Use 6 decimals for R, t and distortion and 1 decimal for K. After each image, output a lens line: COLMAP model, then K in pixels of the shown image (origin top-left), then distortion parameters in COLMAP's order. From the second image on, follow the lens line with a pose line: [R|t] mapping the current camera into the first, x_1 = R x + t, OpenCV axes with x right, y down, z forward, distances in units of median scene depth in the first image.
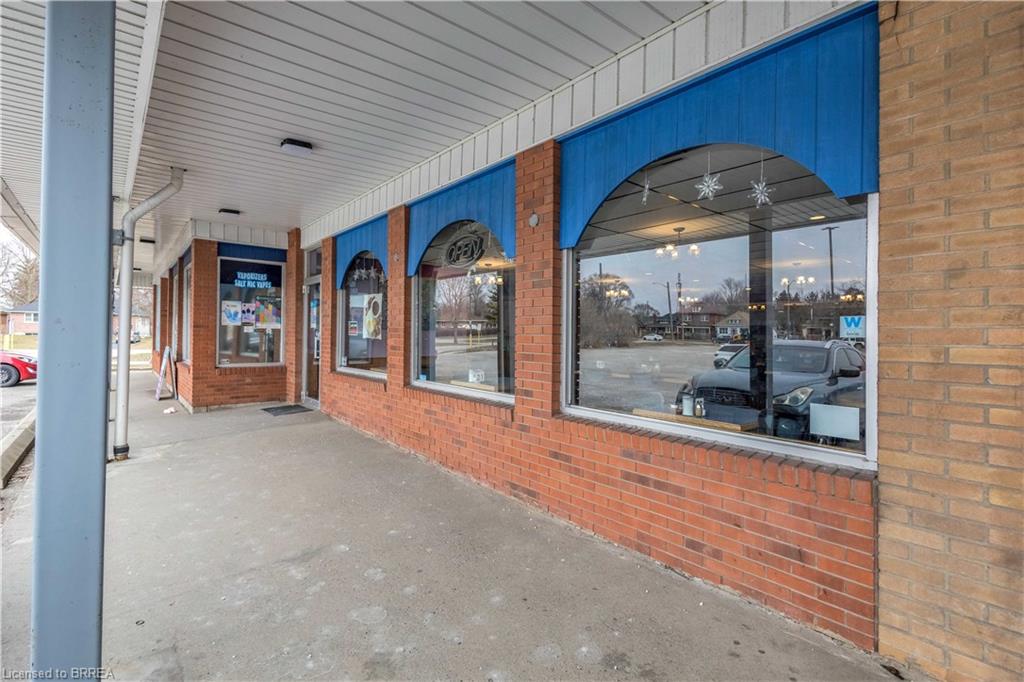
lens RADIAL K [[477.0, 0, 513.6], [0, 477.0, 332.1], [0, 0, 1]] dist [0.007085, -0.001929]
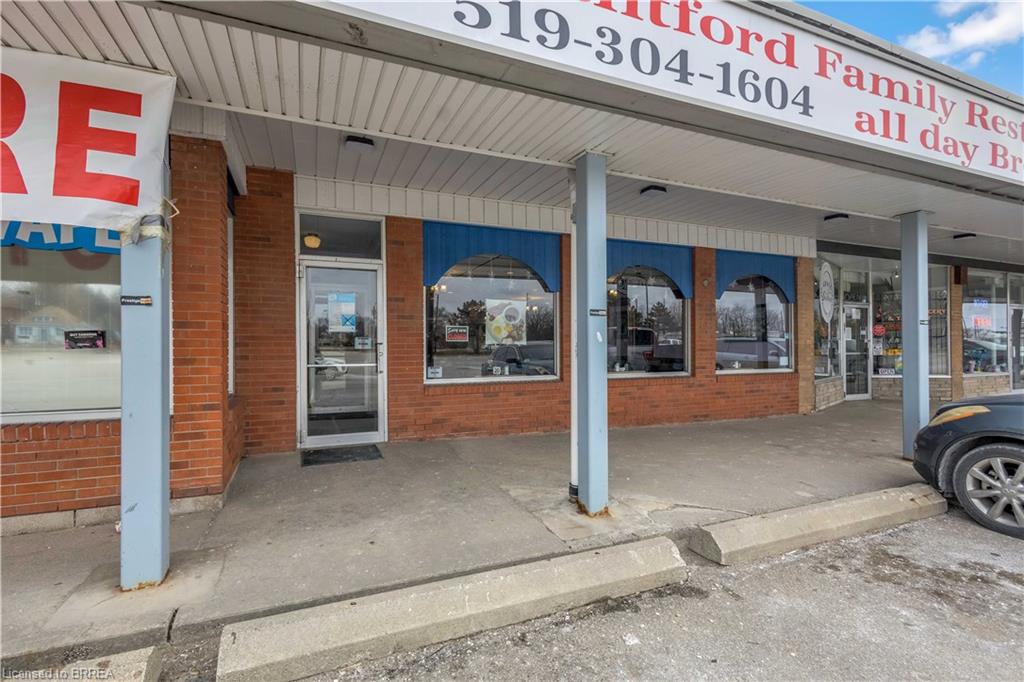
lens RADIAL K [[477.0, 0, 518.5], [0, 477.0, 342.6], [0, 0, 1]] dist [0.007085, -0.001929]
pose [[0.282082, -0.008304, 0.959354, -2.009395], [0.001736, 0.999965, 0.008145, 0.004082], [-0.959389, -0.000632, 0.282087, 1.109413]]
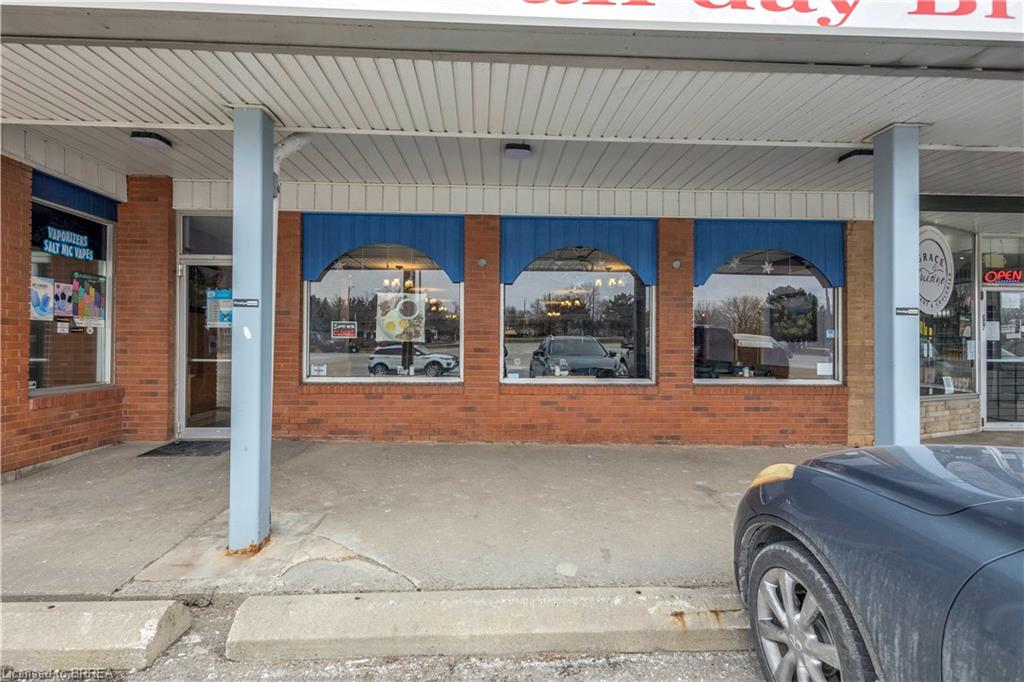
lens RADIAL K [[477.0, 0, 513.2], [0, 477.0, 338.1], [0, 0, 1]] dist [0.007085, -0.001929]
pose [[0.604847, -0.003479, 0.796334, -1.431267], [-0.003903, 0.999965, 0.007333, 0.000399], [-0.796332, -0.007543, 0.604812, 0.441485]]
